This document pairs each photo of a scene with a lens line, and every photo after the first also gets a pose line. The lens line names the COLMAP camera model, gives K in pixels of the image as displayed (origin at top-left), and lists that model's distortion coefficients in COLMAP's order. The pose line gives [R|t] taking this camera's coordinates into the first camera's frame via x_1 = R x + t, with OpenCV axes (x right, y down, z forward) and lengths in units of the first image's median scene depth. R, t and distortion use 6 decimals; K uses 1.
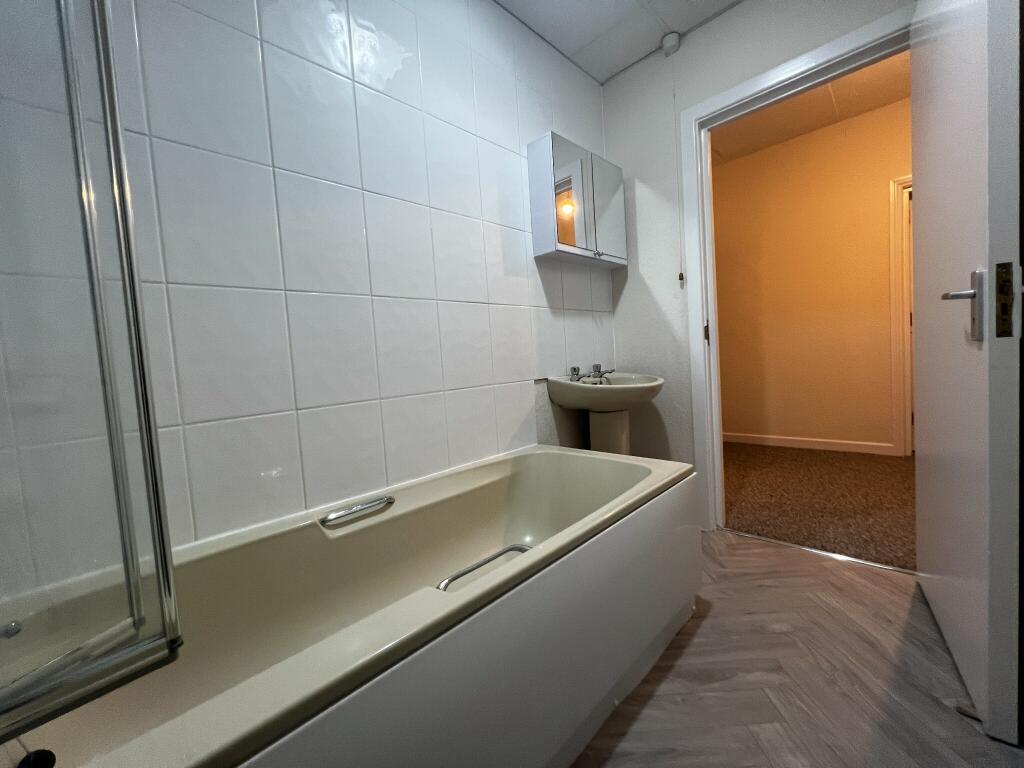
lens RADIAL K [[409.5, 0, 512.5], [0, 409.5, 382.0], [0, 0, 1]] dist [-0.001480, 0.000399]
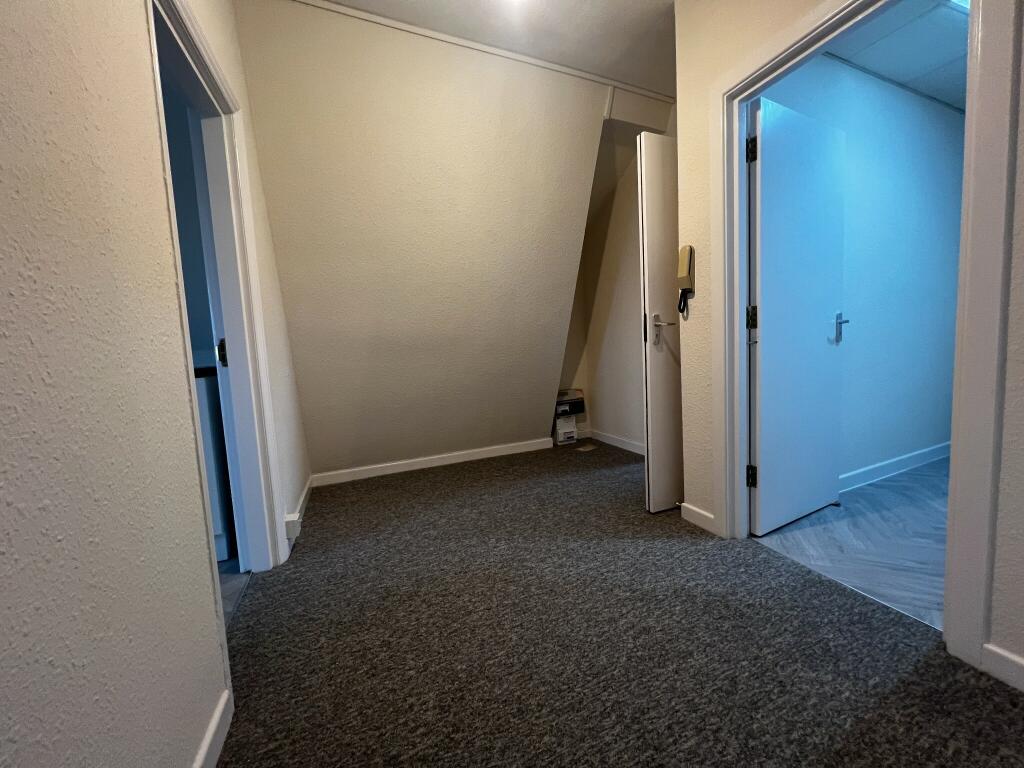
lens RADIAL K [[409.5, 0, 511.5], [0, 409.5, 384.0], [0, 0, 1]] dist [-0.001480, 0.000399]
pose [[-0.898268, 0.067880, 0.434173, 1.174356], [0.130931, 0.984467, 0.116969, -0.250813], [-0.419489, 0.161916, -0.893203, 2.544963]]
